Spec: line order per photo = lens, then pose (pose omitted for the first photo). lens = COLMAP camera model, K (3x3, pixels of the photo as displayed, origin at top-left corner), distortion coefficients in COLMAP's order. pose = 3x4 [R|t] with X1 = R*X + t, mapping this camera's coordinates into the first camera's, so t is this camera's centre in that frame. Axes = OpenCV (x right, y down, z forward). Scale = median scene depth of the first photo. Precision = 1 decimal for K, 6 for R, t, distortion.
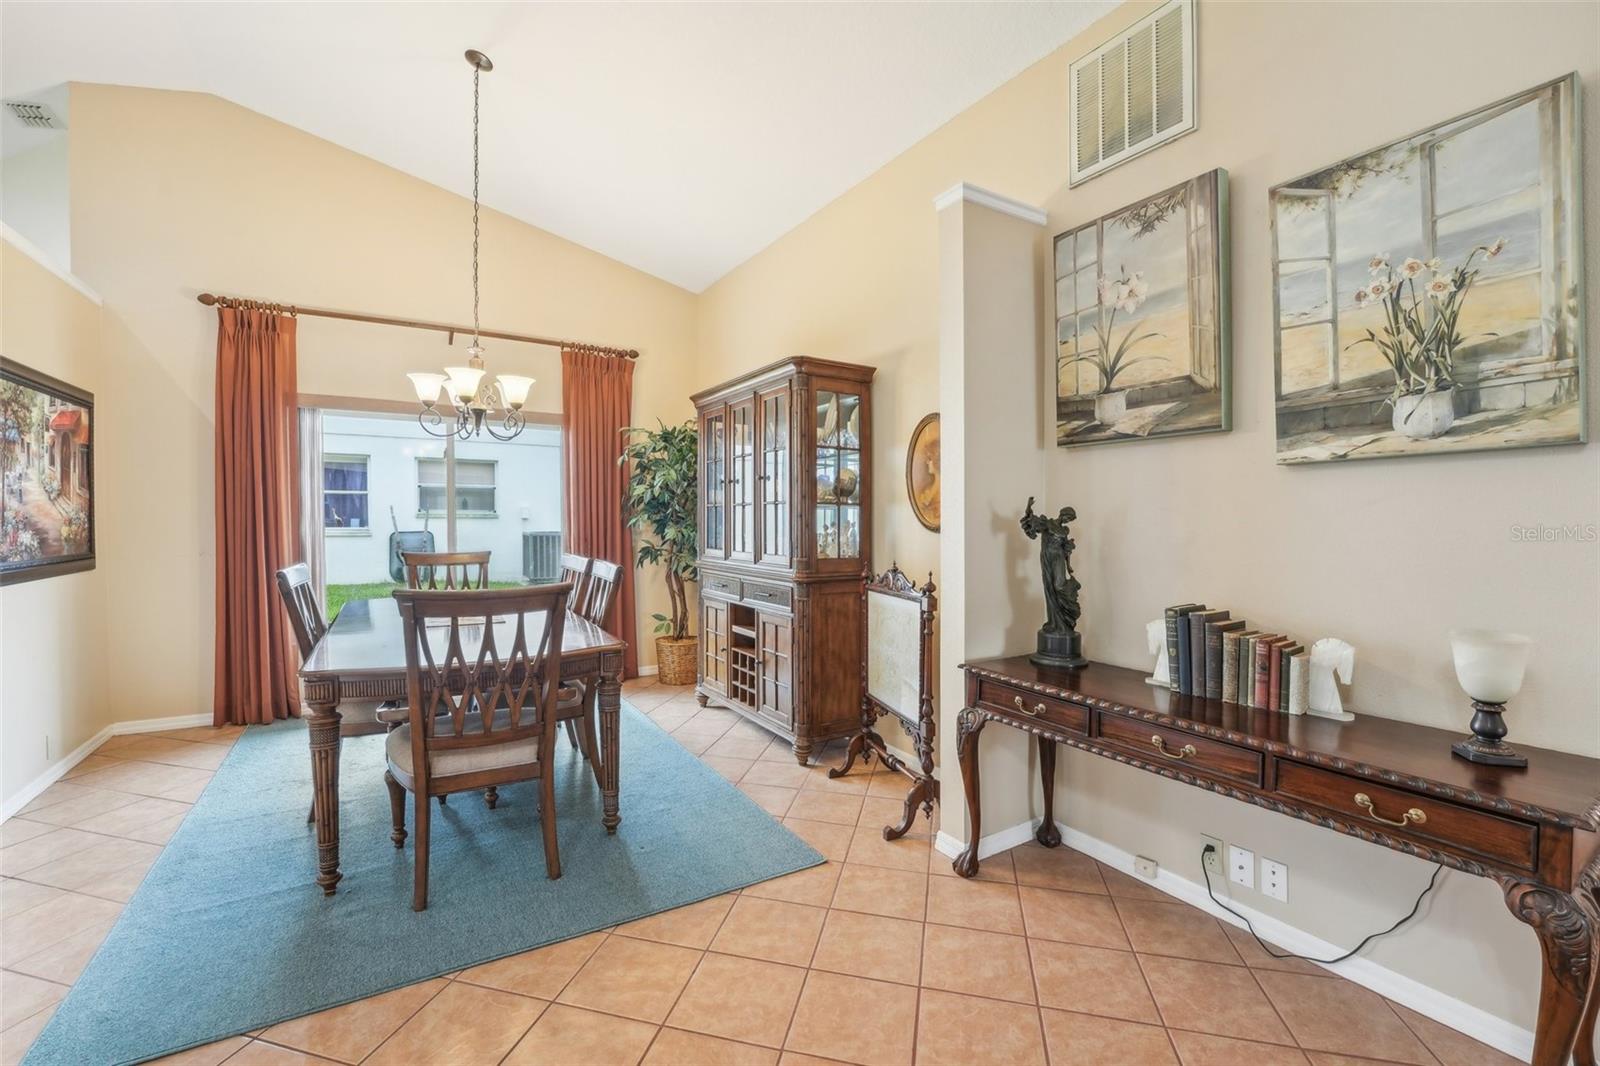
lens RADIAL K [[669.9, 0, 799.6], [0, 669.9, 523.2], [0, 0, 1]] dist [-0.023173, 0.000100]
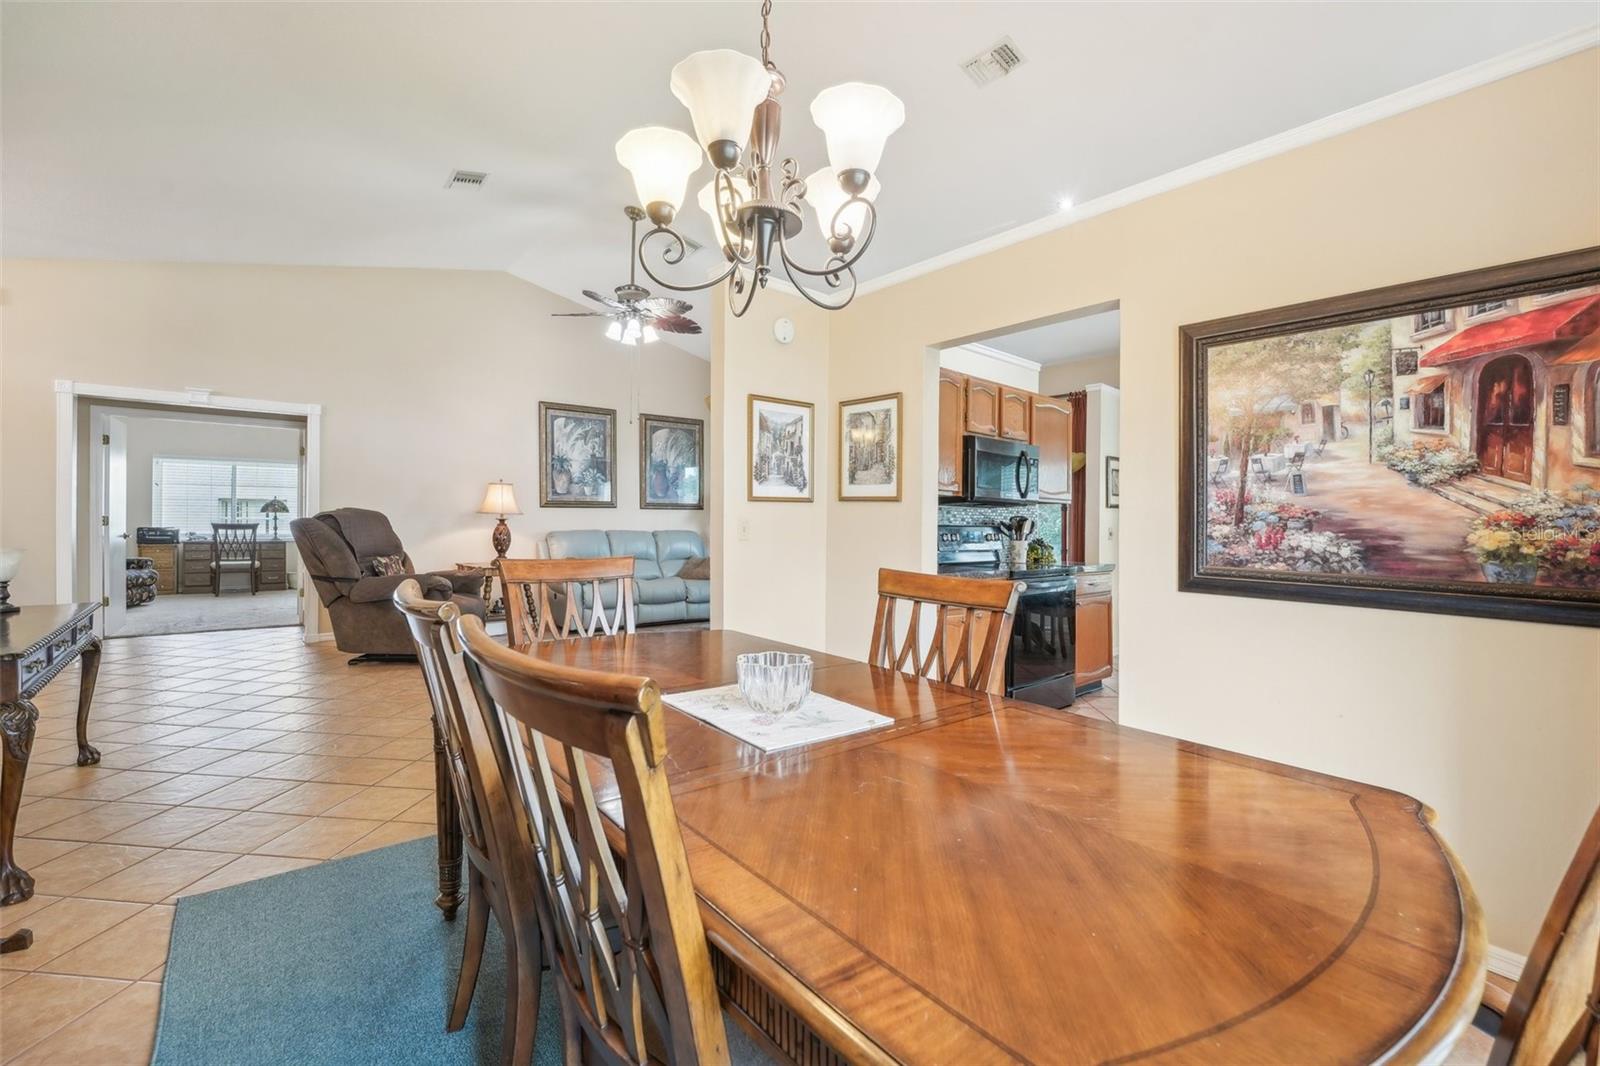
lens RADIAL K [[666.3, 0, 800.0], [0, 666.3, 533.0], [0, 0, 1]] dist [-0.022282, 0.000400]
pose [[-0.987985, -0.020092, -0.153237, -0.634447], [-0.023915, 0.999446, 0.023145, 0.012056], [0.152687, 0.026532, -0.987918, 1.973324]]
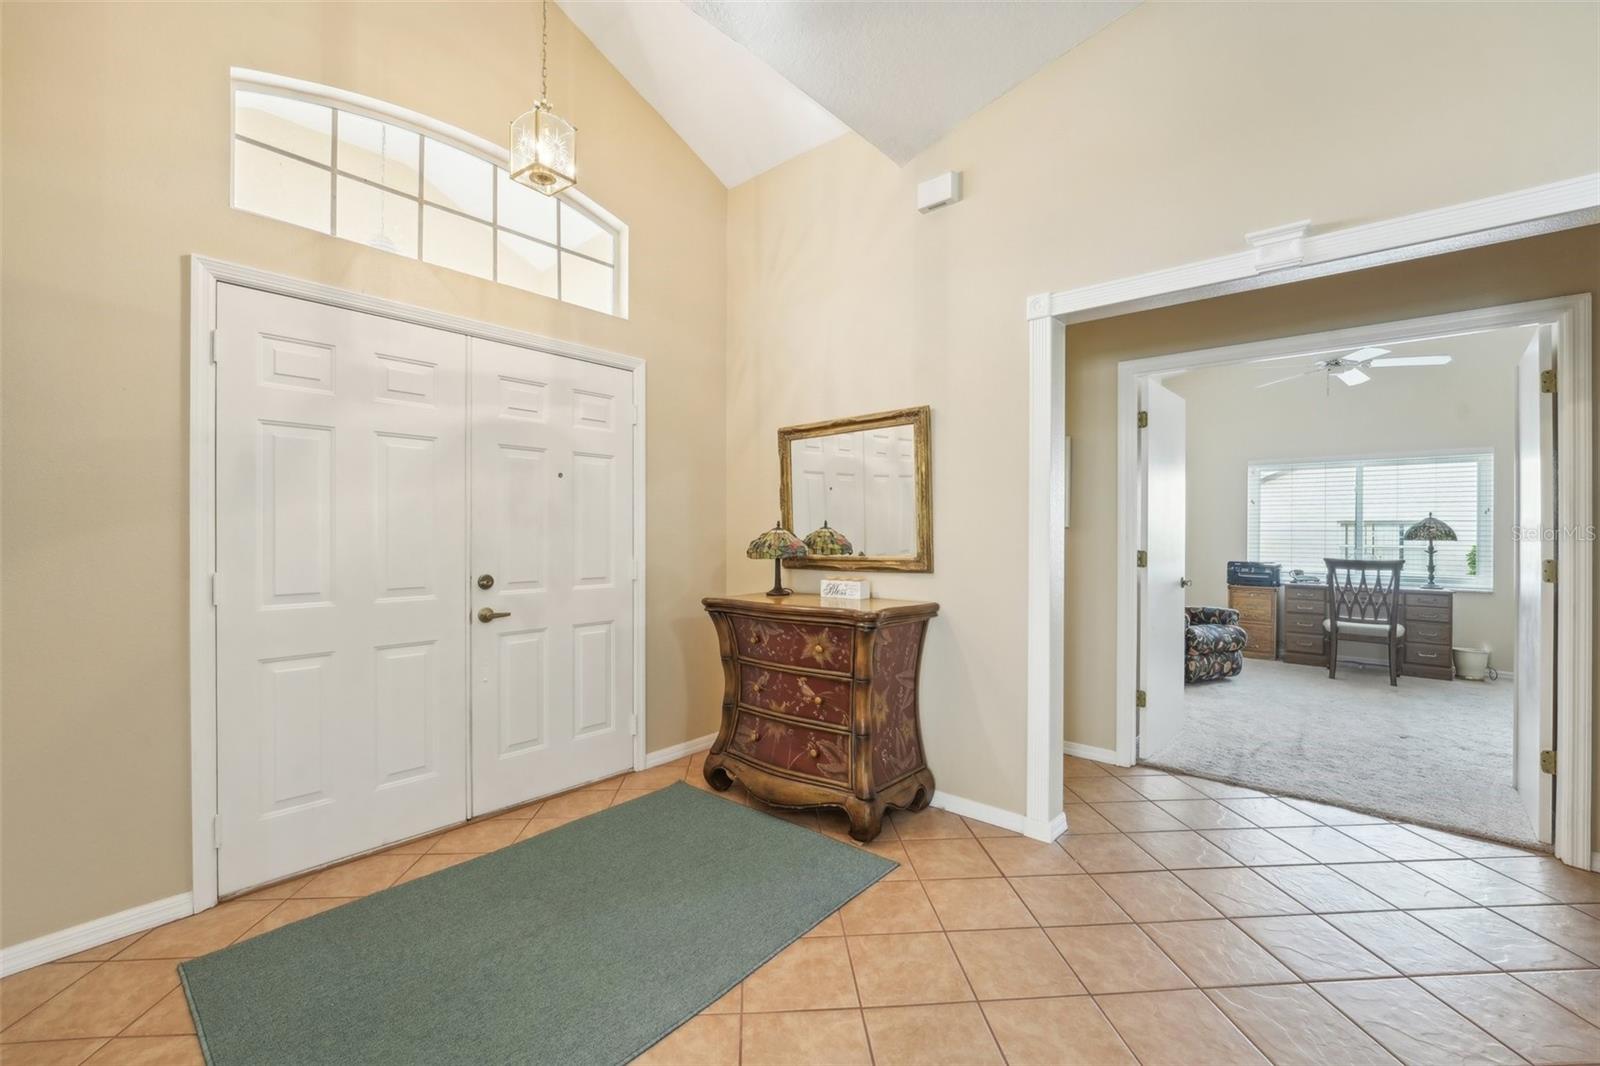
lens RADIAL K [[666.3, 0, 800.0], [0, 666.3, 533.0], [0, 0, 1]] dist [-0.022282, 0.000400]
pose [[-0.307751, -0.009219, 0.951422, 0.469951], [-0.002731, 0.999957, 0.008806, 0.016256], [-0.951463, 0.000112, -0.307763, 0.258365]]
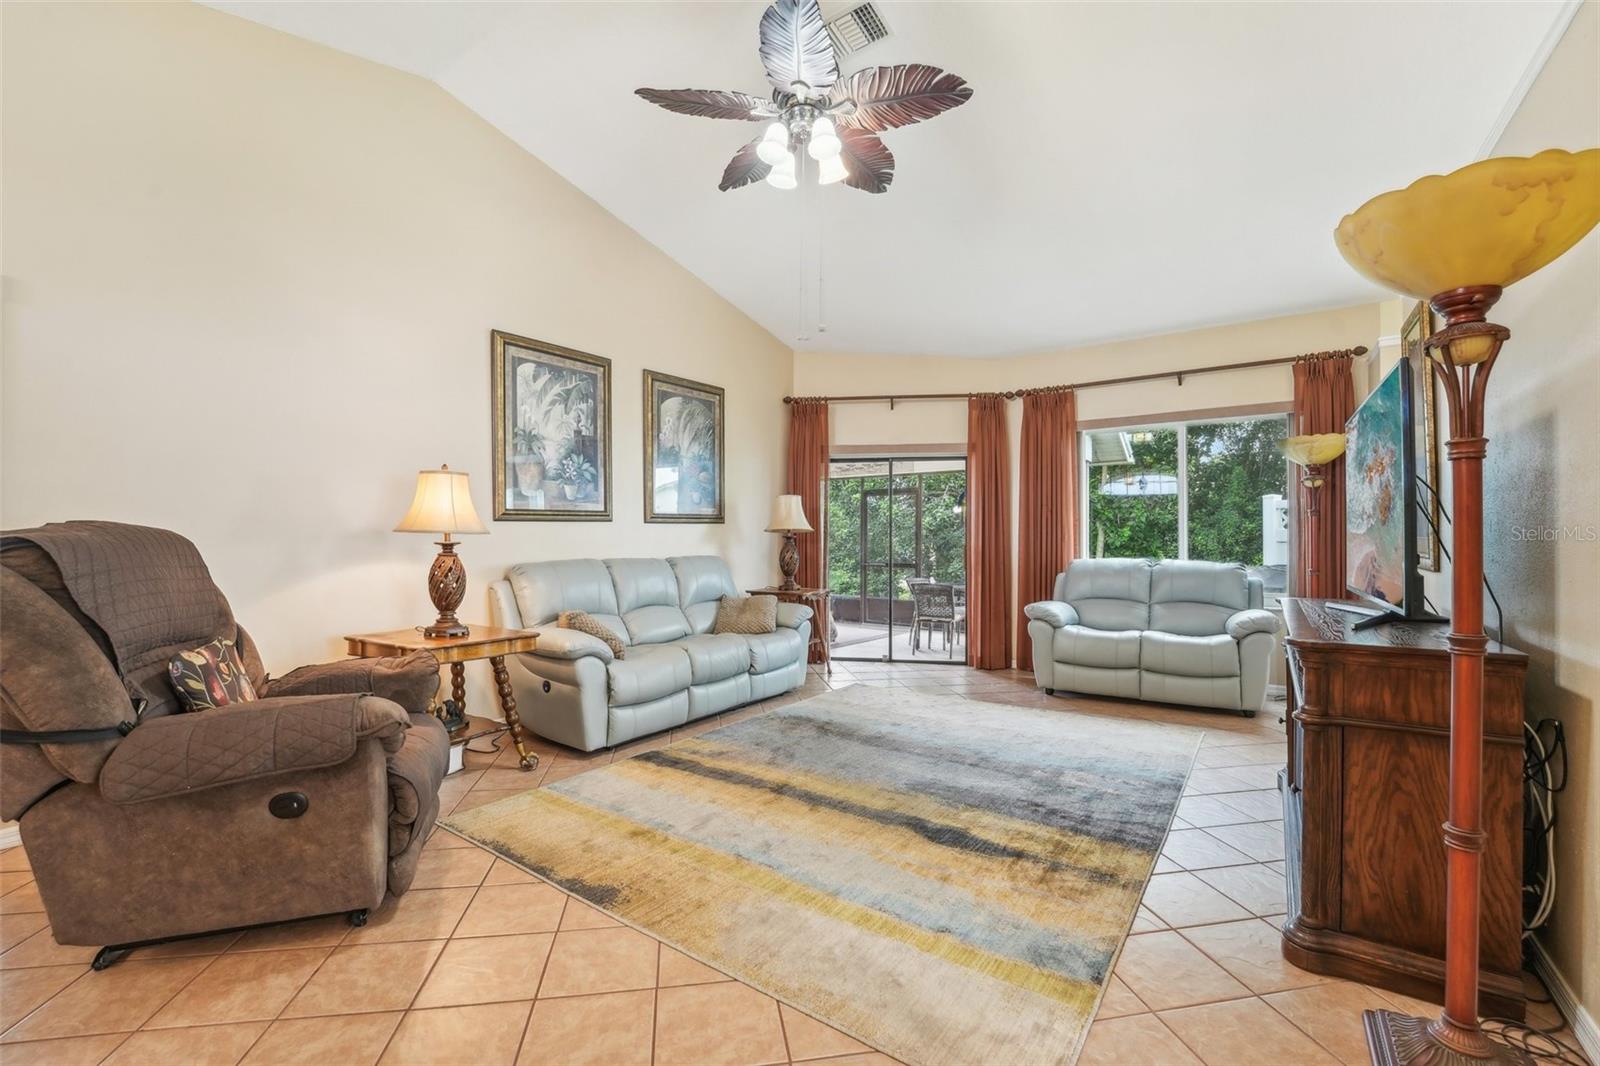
lens RADIAL K [[669.5, 0, 803.8], [0, 669.5, 537.2], [0, 0, 1]] dist [-0.027664, 0.000379]
pose [[-0.916849, -0.006592, -0.399180, 0.046540], [-0.006536, 0.999978, -0.001502, 0.032354], [0.399181, 0.001232, -0.916871, 0.606611]]
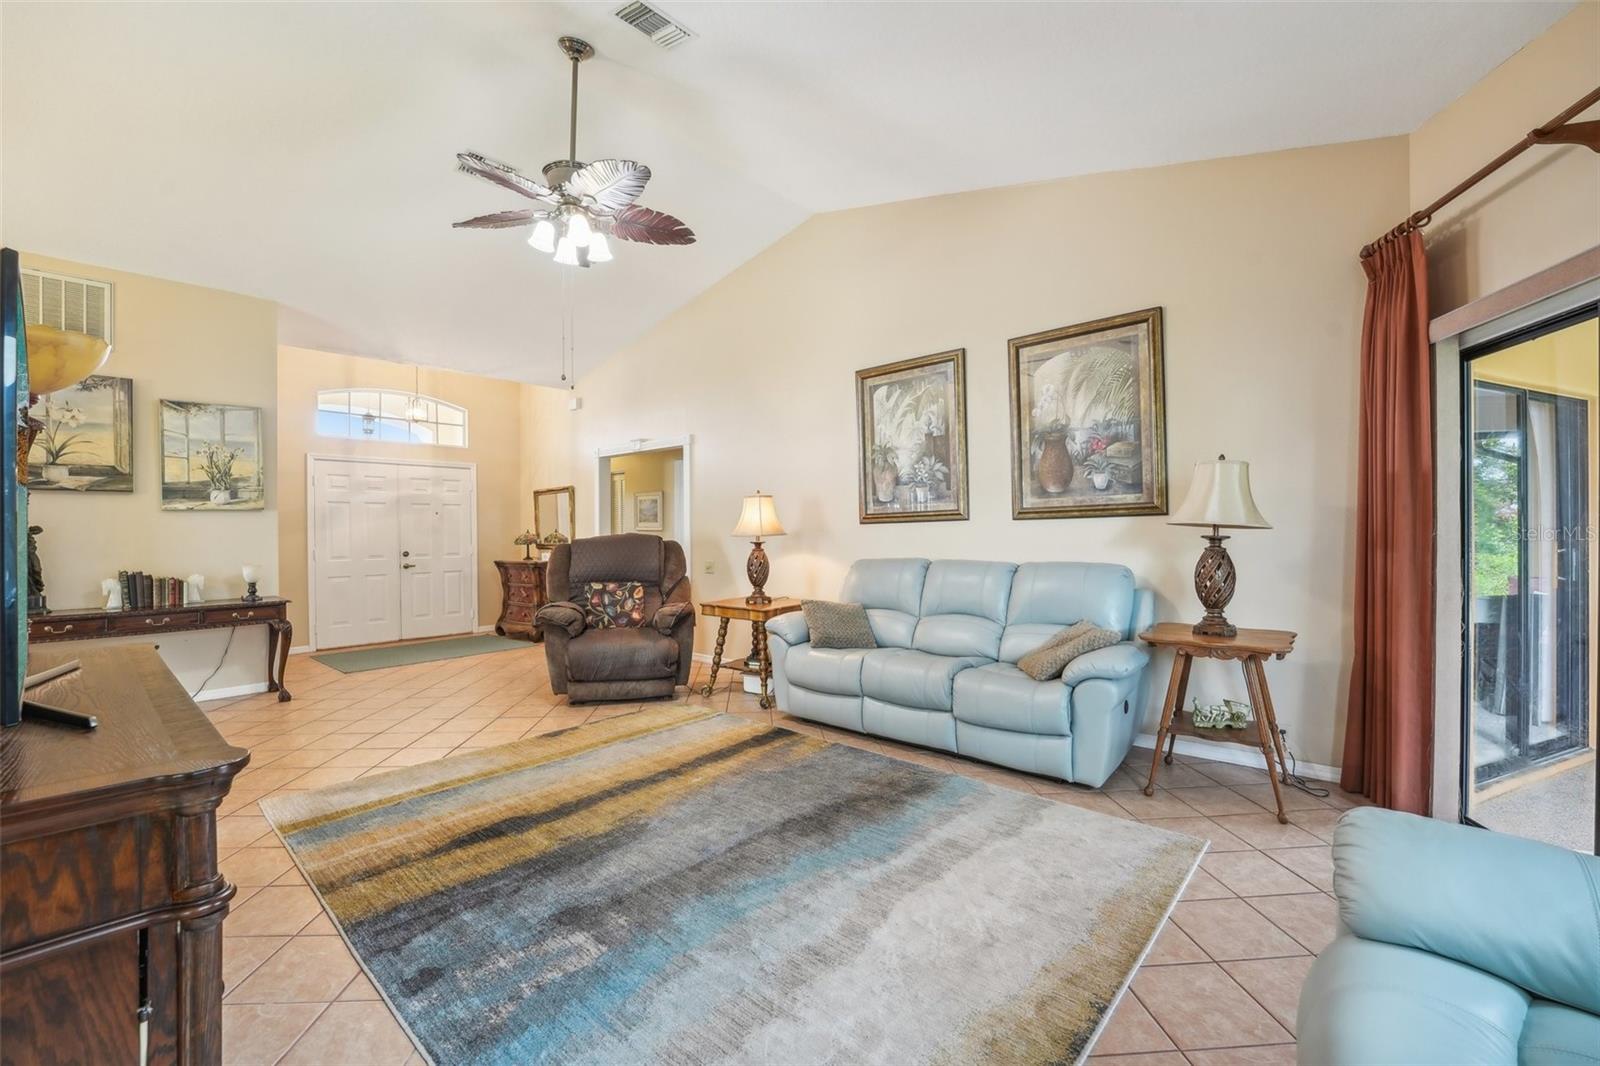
lens RADIAL K [[672.0, 0, 804.3], [0, 672.0, 531.5], [0, 0, 1]] dist [-0.018583, 0.000158]
pose [[-0.292839, -0.005804, 0.956144, -1.923255], [0.009863, 0.999910, 0.009090, -0.004165], [-0.956111, 0.012092, -0.292755, -0.479635]]
